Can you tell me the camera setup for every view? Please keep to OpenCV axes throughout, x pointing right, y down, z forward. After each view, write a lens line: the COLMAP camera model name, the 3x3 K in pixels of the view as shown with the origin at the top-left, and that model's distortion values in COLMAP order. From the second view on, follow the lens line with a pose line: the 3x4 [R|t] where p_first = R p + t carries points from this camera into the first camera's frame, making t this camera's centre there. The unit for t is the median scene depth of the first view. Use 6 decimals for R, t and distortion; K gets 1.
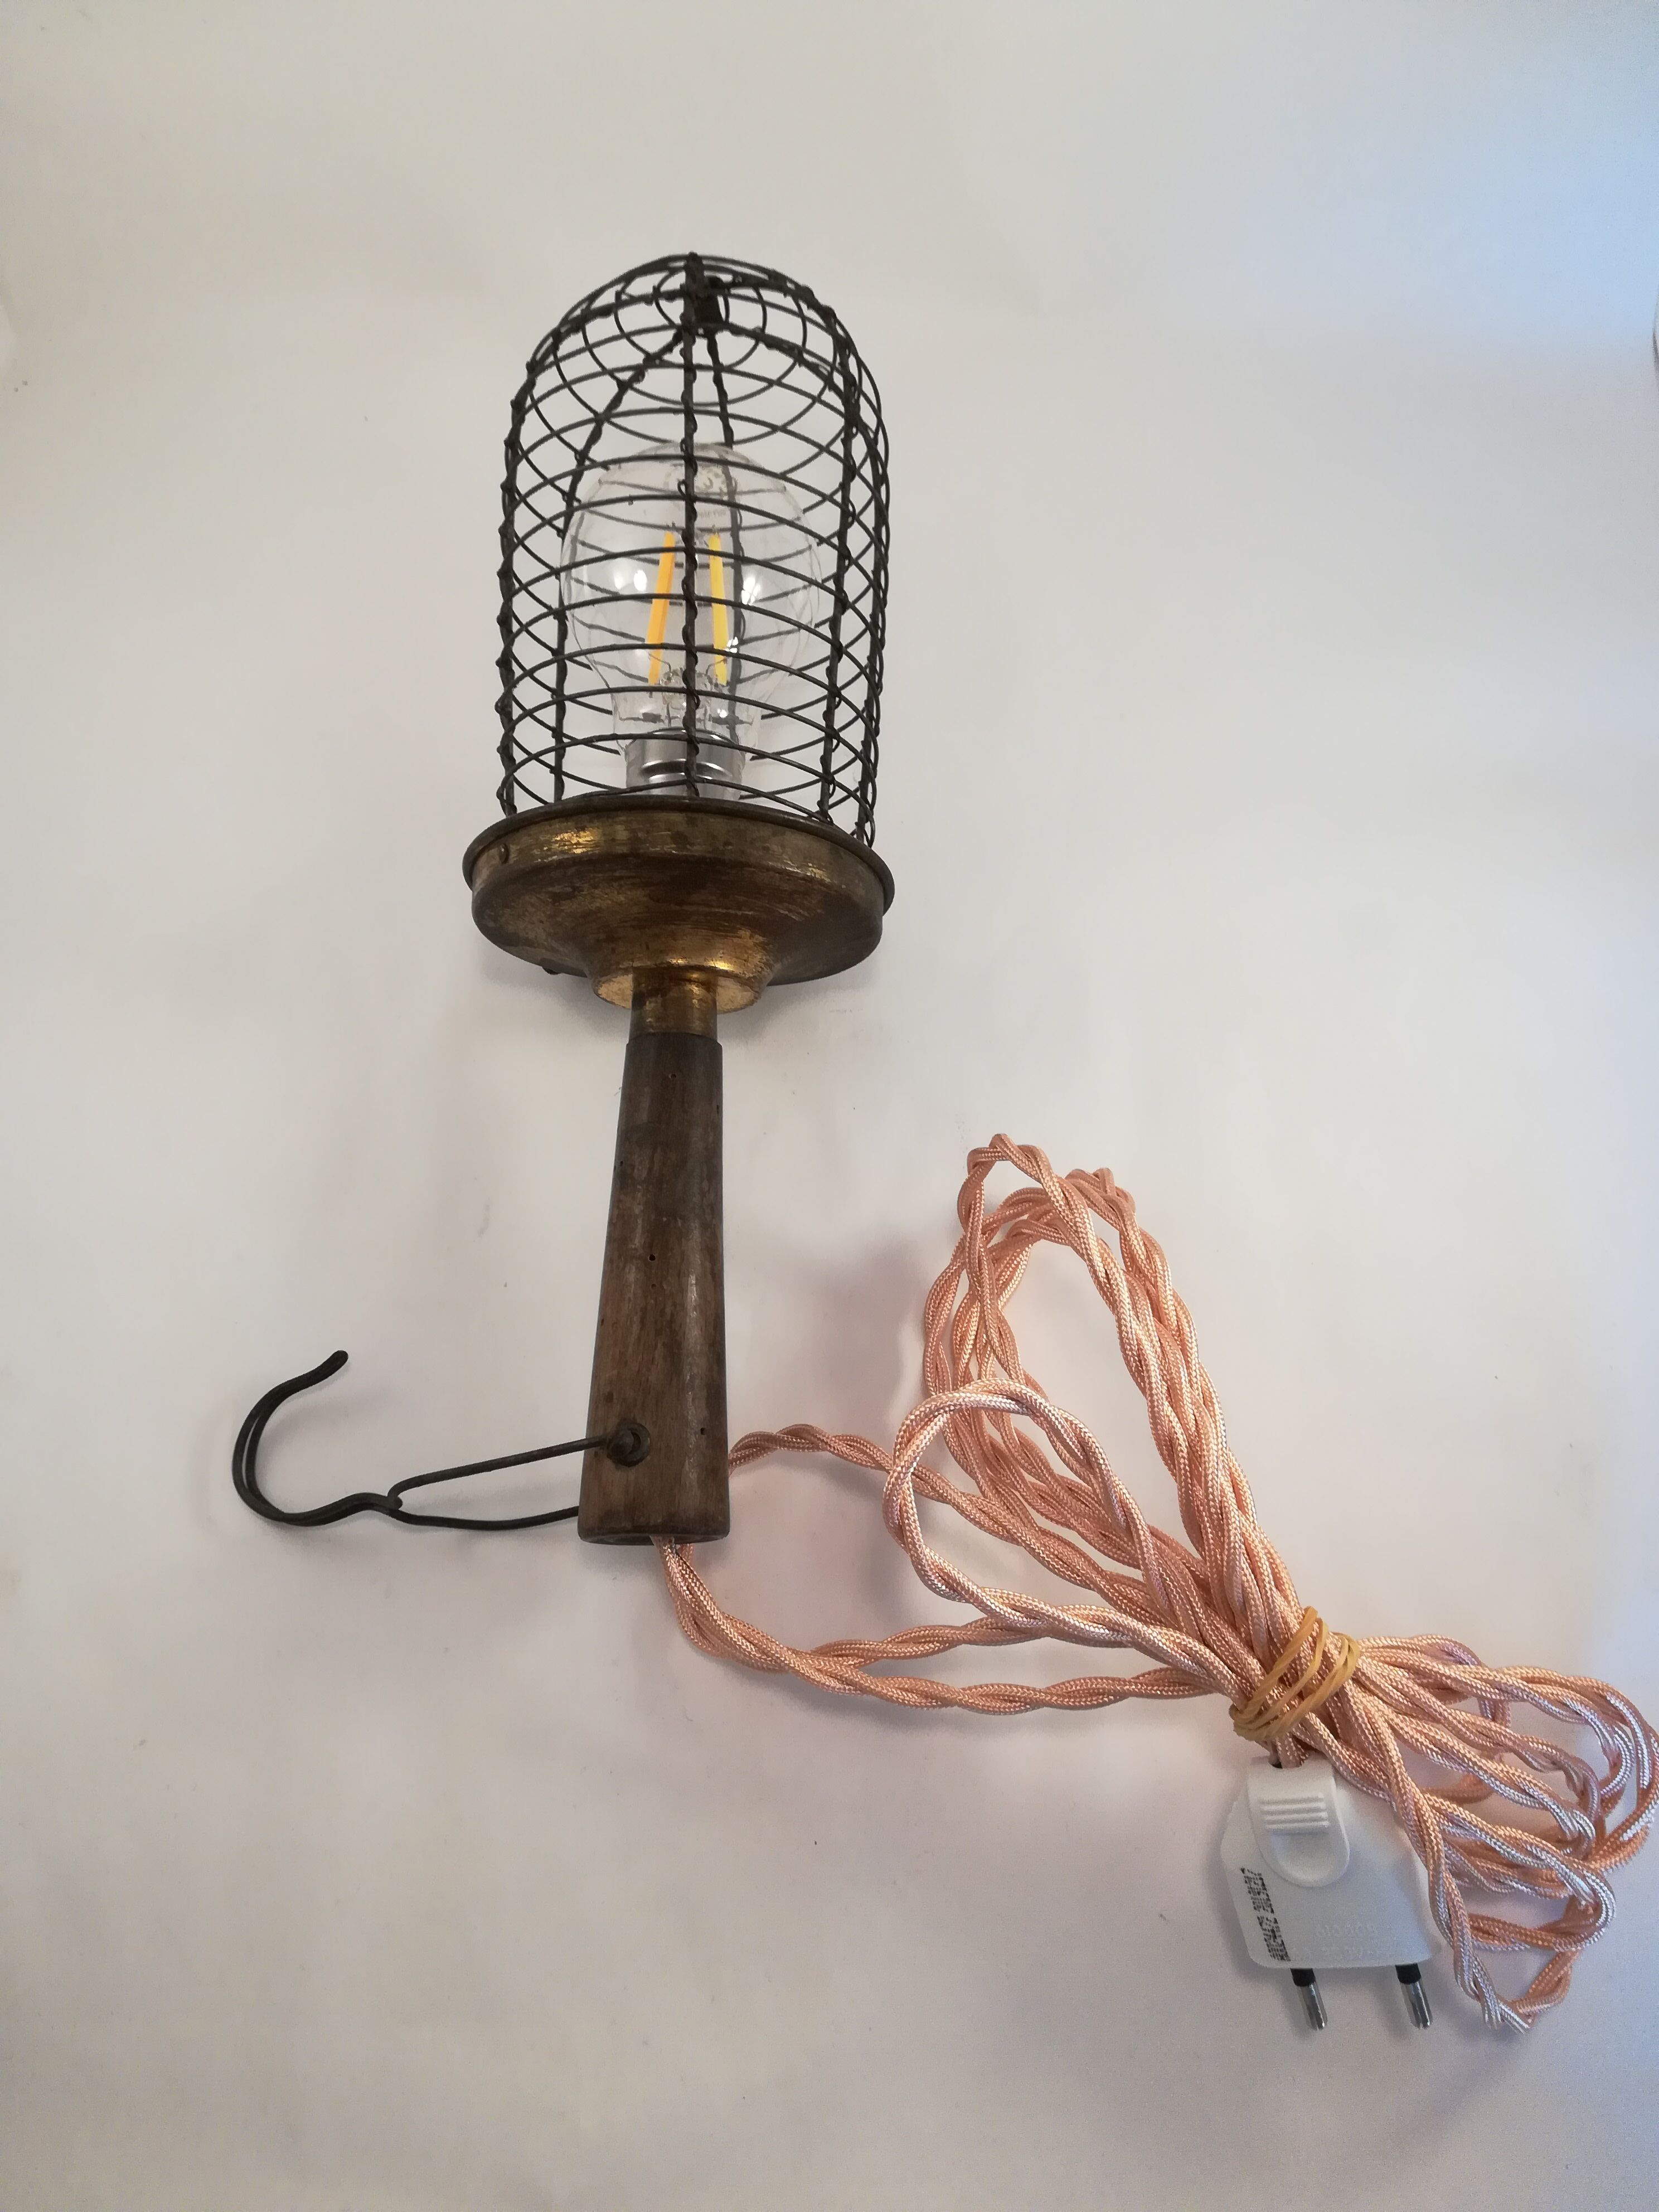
lens RADIAL K [[1751.8, 0, 829.5], [0, 1751.8, 1106.0], [0, 0, 1]] dist [0.049571, -0.004060]
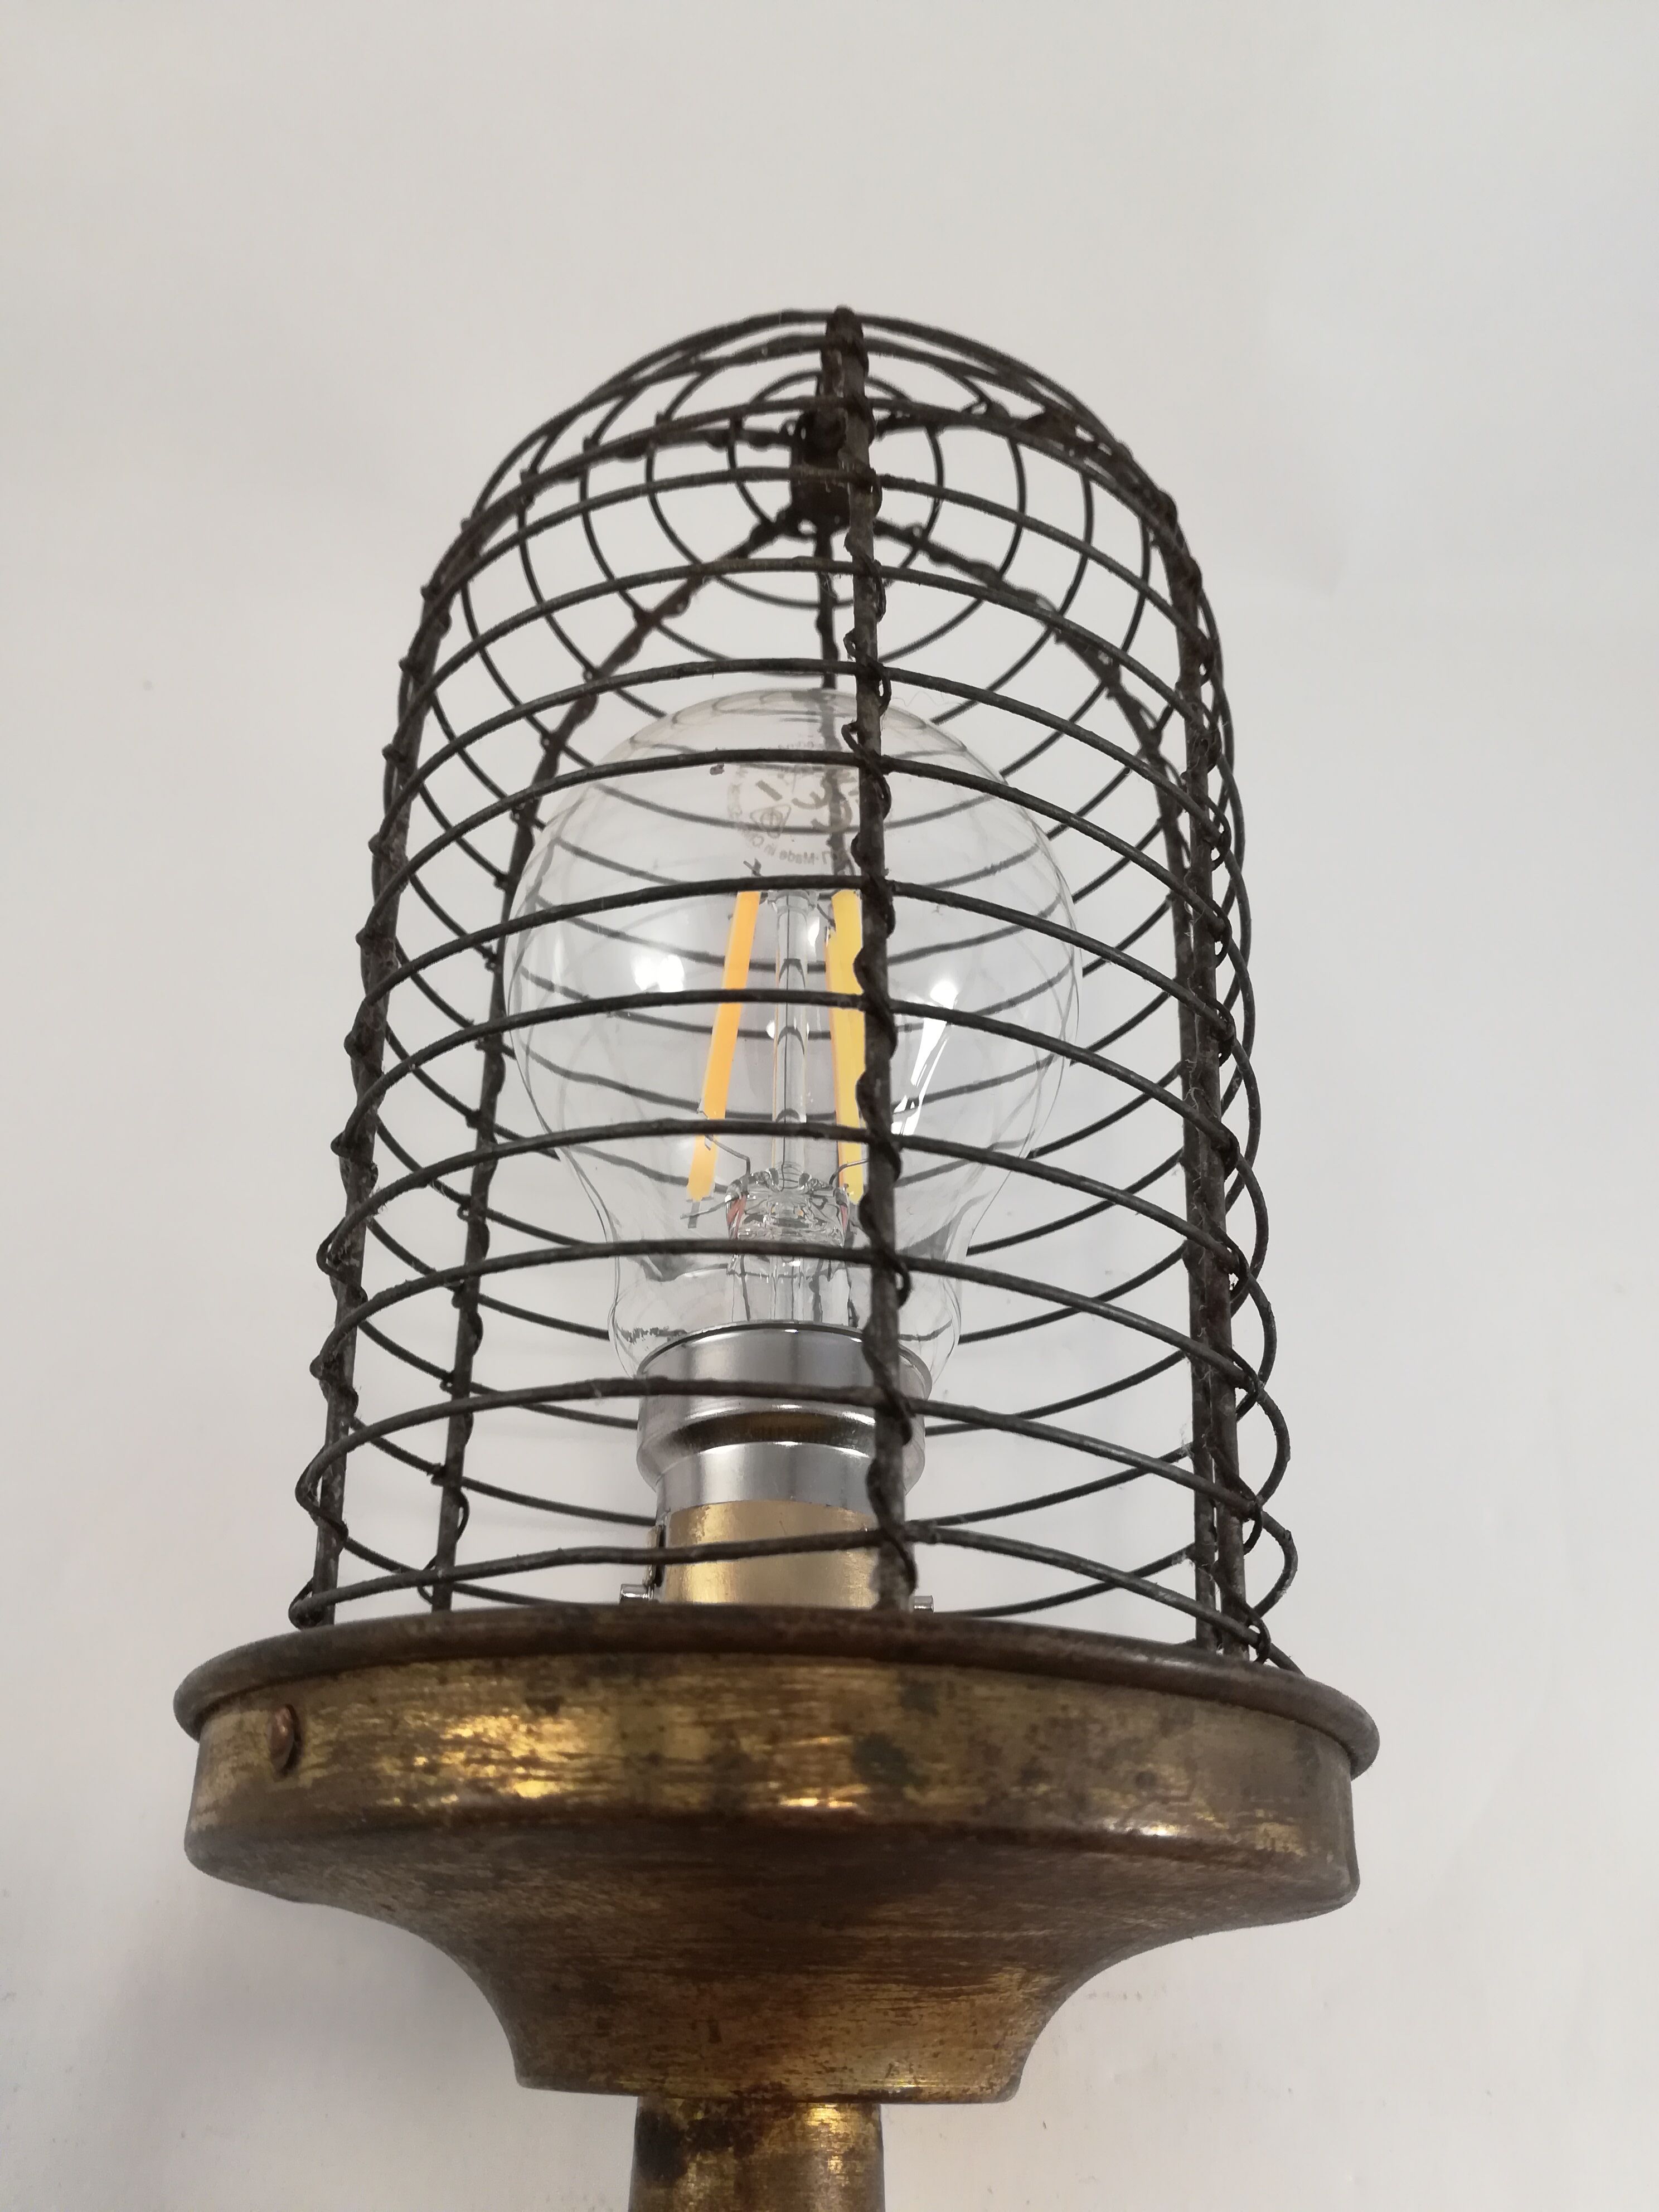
lens RADIAL K [[1751.8, 0, 829.5], [0, 1751.8, 1106.0], [0, 0, 1]] dist [0.049571, -0.004060]
pose [[0.996651, 0.040038, 0.071301, -0.110101], [-0.021278, 0.968874, -0.246638, -0.171204], [-0.078957, 0.244295, 0.966481, 0.628504]]
